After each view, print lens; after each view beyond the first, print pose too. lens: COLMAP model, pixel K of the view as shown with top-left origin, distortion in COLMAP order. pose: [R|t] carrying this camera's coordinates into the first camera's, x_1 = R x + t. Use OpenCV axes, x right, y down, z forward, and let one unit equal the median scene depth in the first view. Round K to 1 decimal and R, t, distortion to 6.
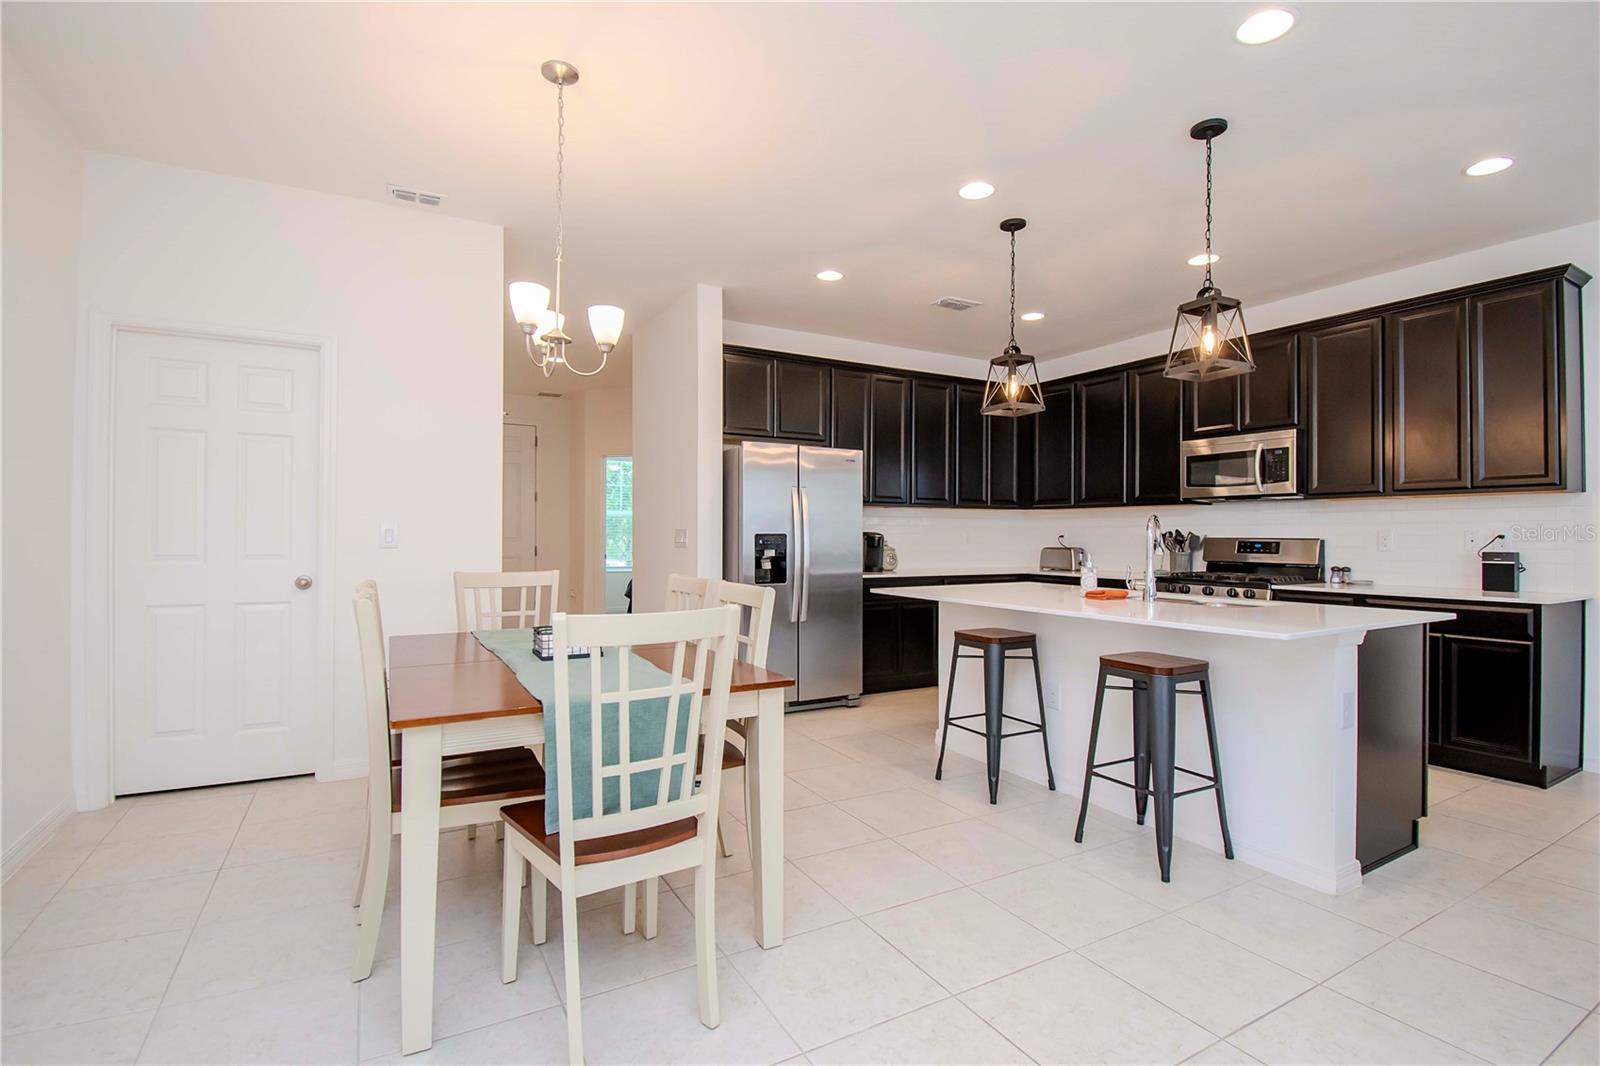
lens RADIAL K [[742.1, 0, 800.0], [0, 742.1, 533.0], [0, 0, 1]] dist [-0.003476, -0.000695]
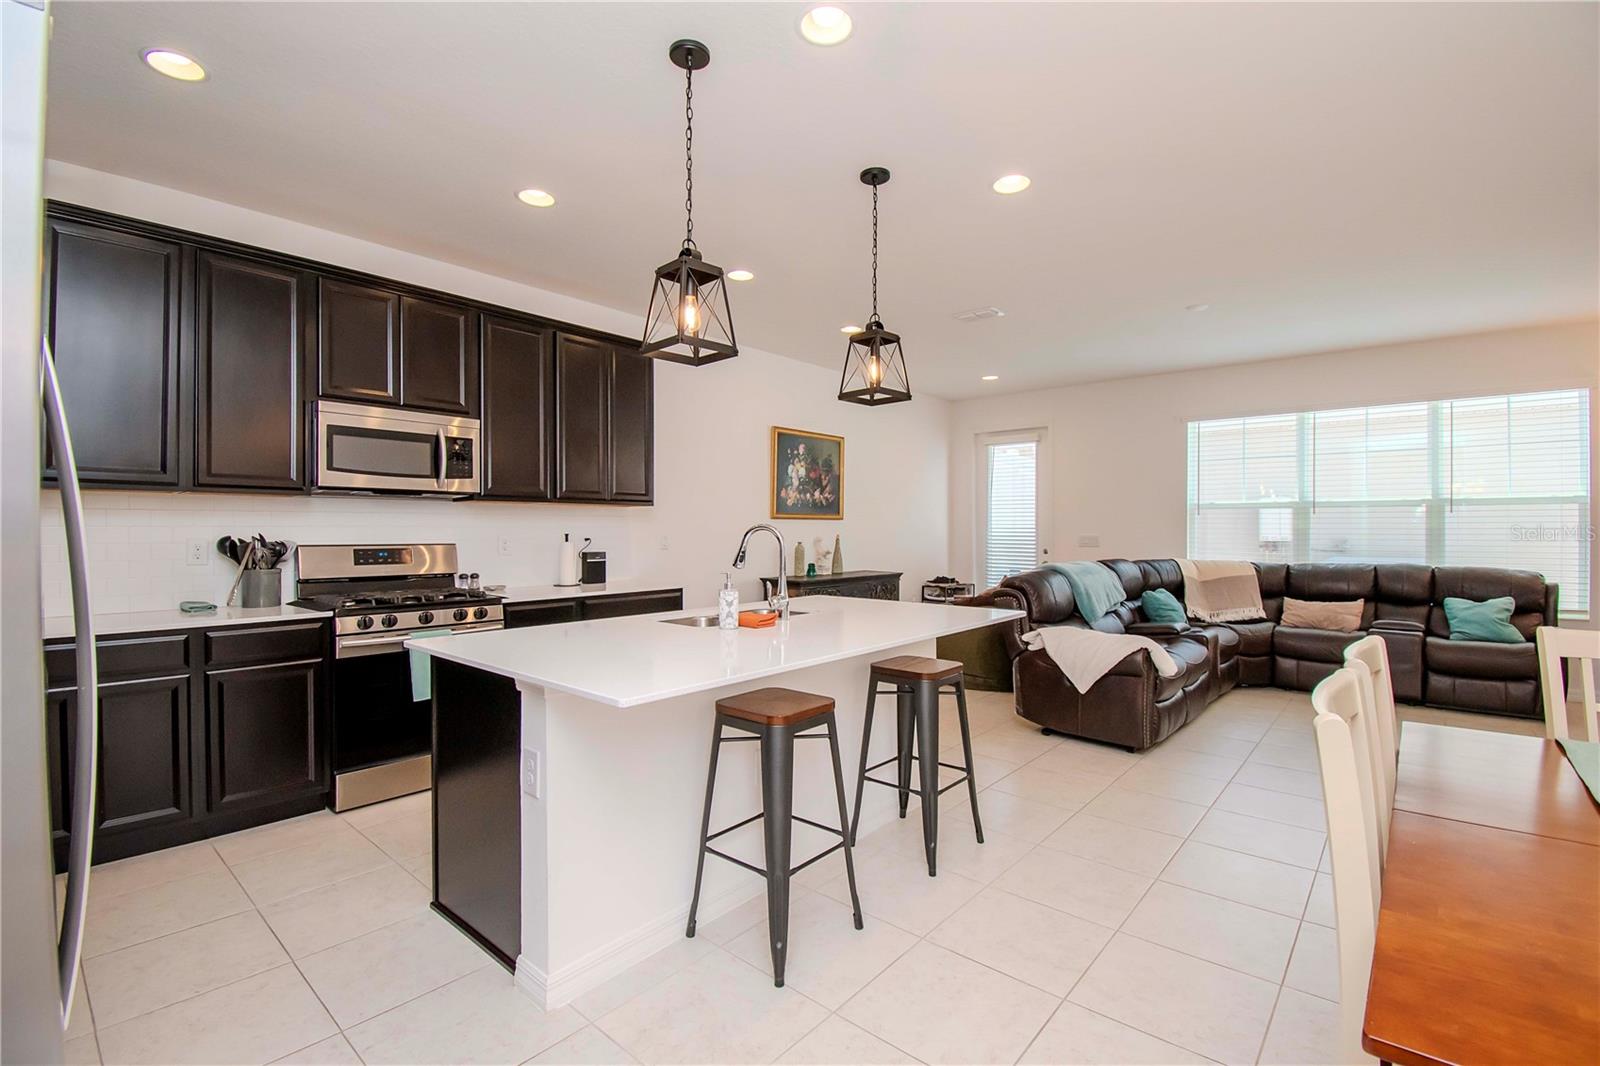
lens RADIAL K [[703.7, 0, 820.7], [0, 703.7, 533.8], [0, 0, 1]] dist [-0.000638, -0.000232]
pose [[-0.342325, -0.010160, 0.939527, -0.251623], [-0.006494, 0.999943, 0.008448, -0.014727], [-0.939559, -0.003210, -0.342371, 0.876005]]
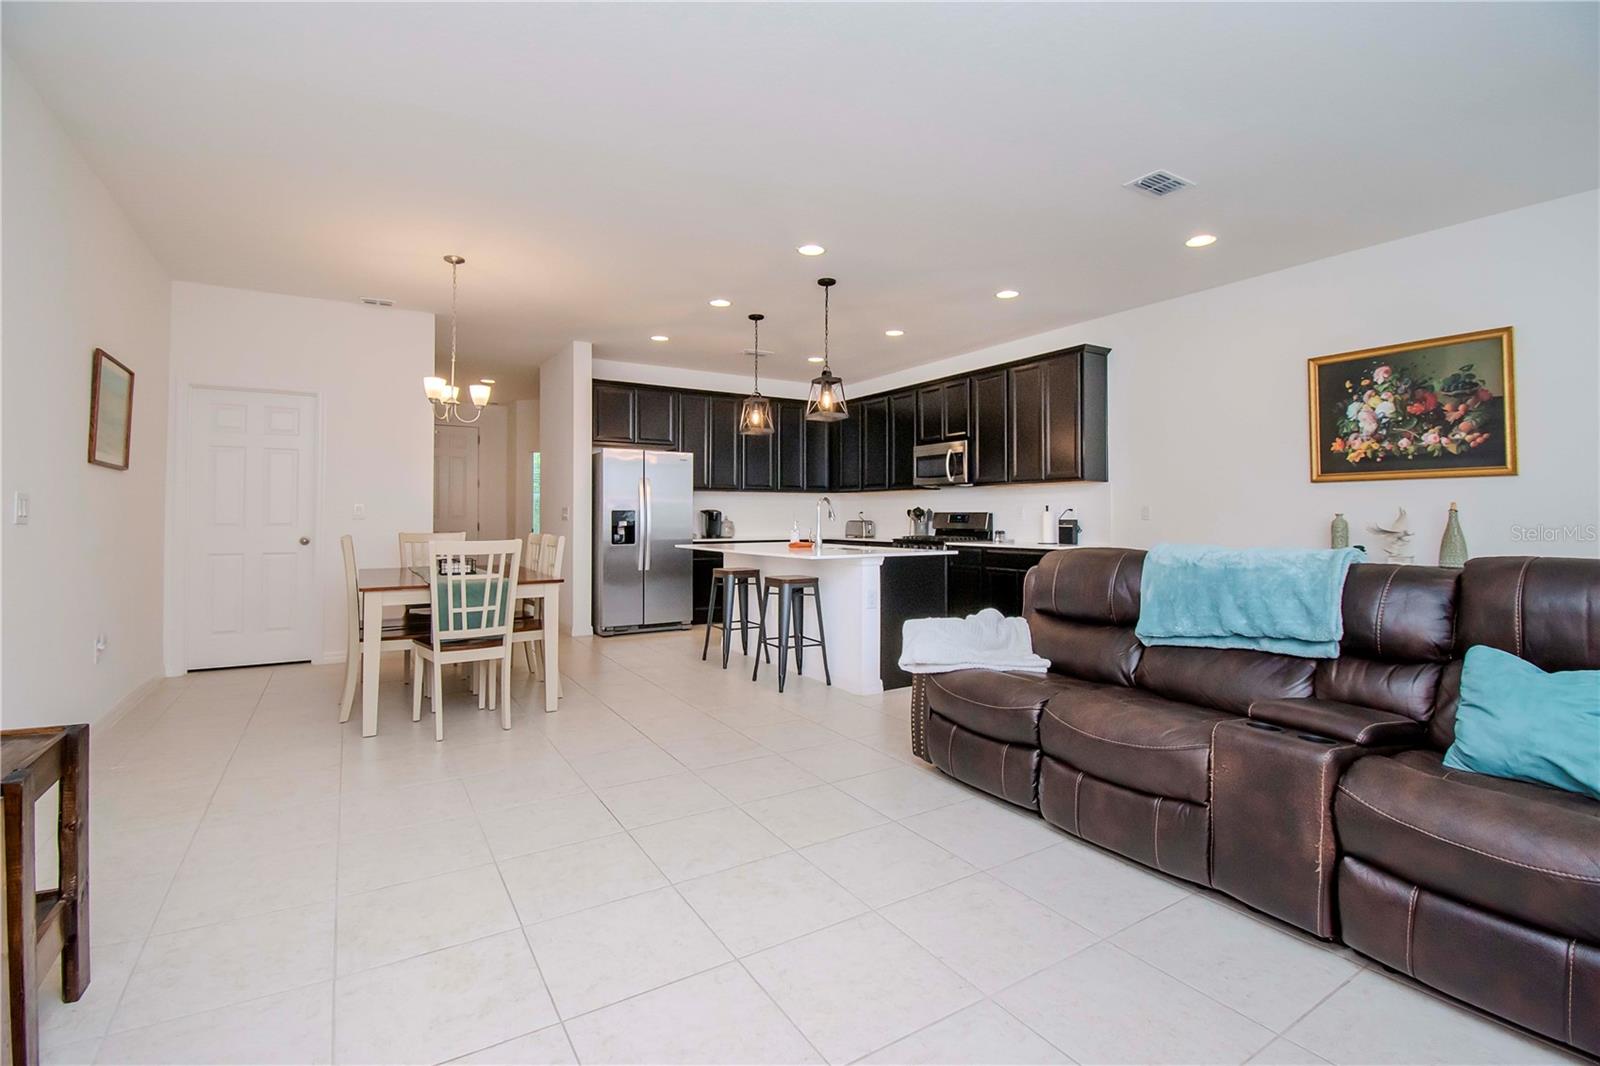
lens RADIAL K [[727.2, 0, 799.1], [0, 727.2, 503.9], [0, 0, 1]] dist [-0.001570, -0.000414]
pose [[0.999273, -0.003156, 0.038002, 0.257954], [0.003695, 0.999893, -0.014133, 0.010152], [-0.037953, 0.014263, 0.999178, -0.464611]]
